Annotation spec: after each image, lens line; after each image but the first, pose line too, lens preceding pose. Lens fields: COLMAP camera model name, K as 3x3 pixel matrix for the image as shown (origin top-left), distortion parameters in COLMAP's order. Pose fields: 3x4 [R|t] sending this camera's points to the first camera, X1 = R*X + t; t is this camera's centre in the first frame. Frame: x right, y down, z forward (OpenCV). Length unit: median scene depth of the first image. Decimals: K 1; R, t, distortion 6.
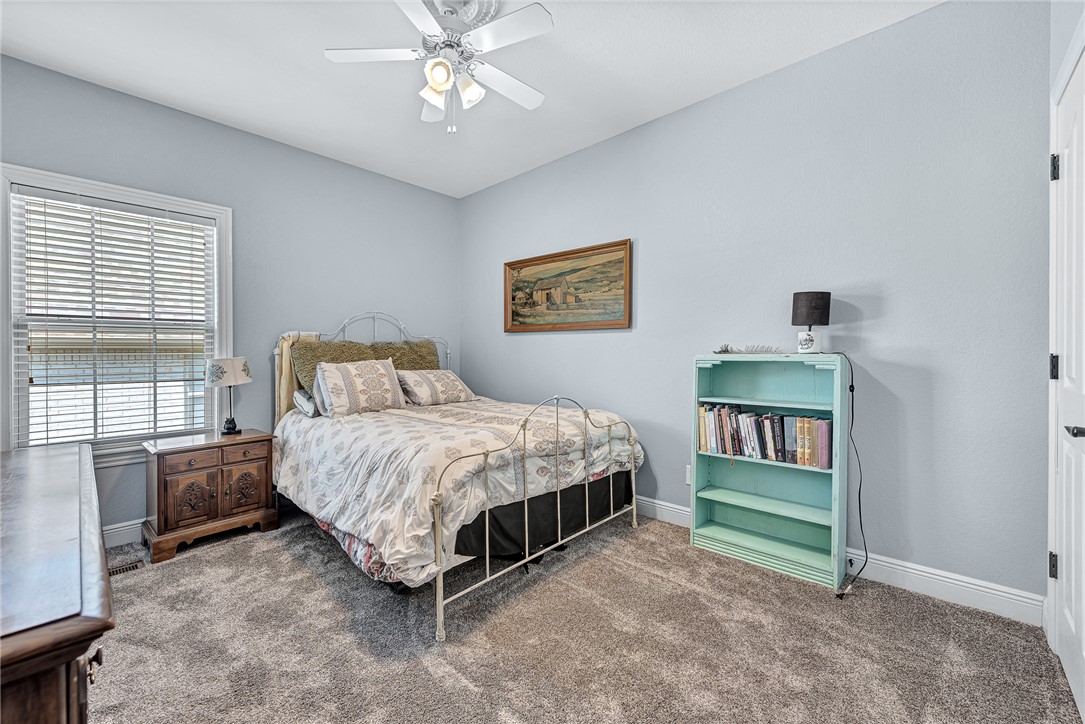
lens RADIAL K [[433.0, 0, 539.5], [0, 433.0, 358.4], [0, 0, 1]] dist [0.014611, -0.003418]
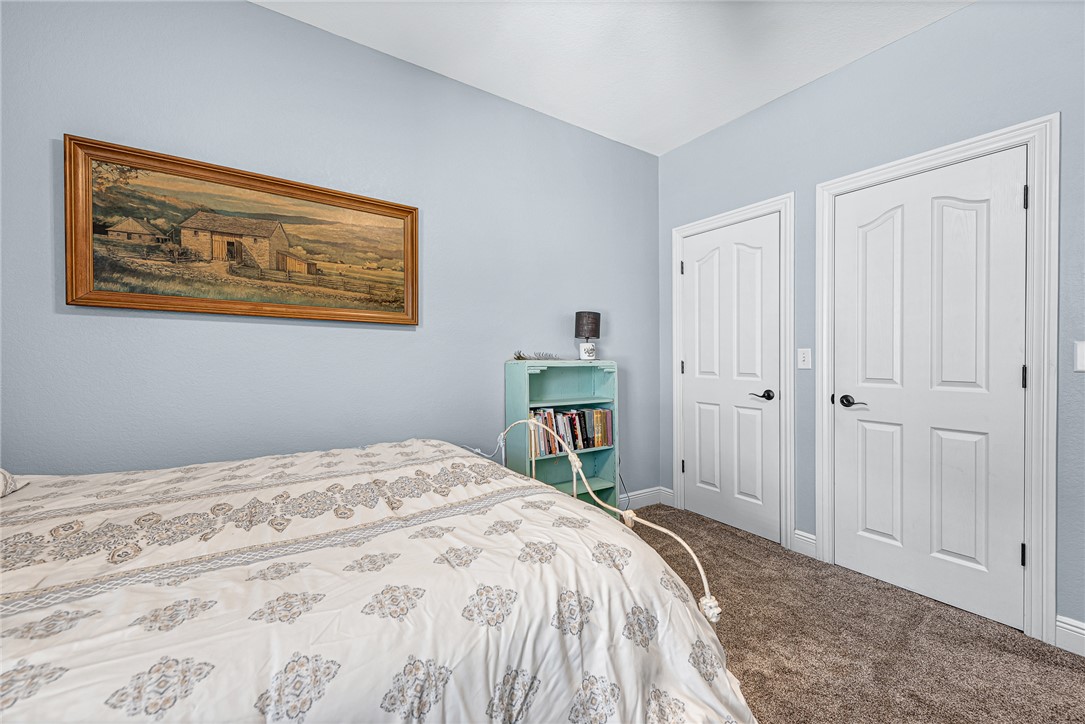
lens RADIAL K [[433.0, 0, 540.9], [0, 433.0, 361.9], [0, 0, 1]] dist [0.014611, -0.003418]
pose [[0.241561, -0.001471, 0.970385, -0.432623], [0.005674, 0.999984, 0.000104, -0.004281], [-0.970369, 0.005481, 0.241565, 0.545830]]
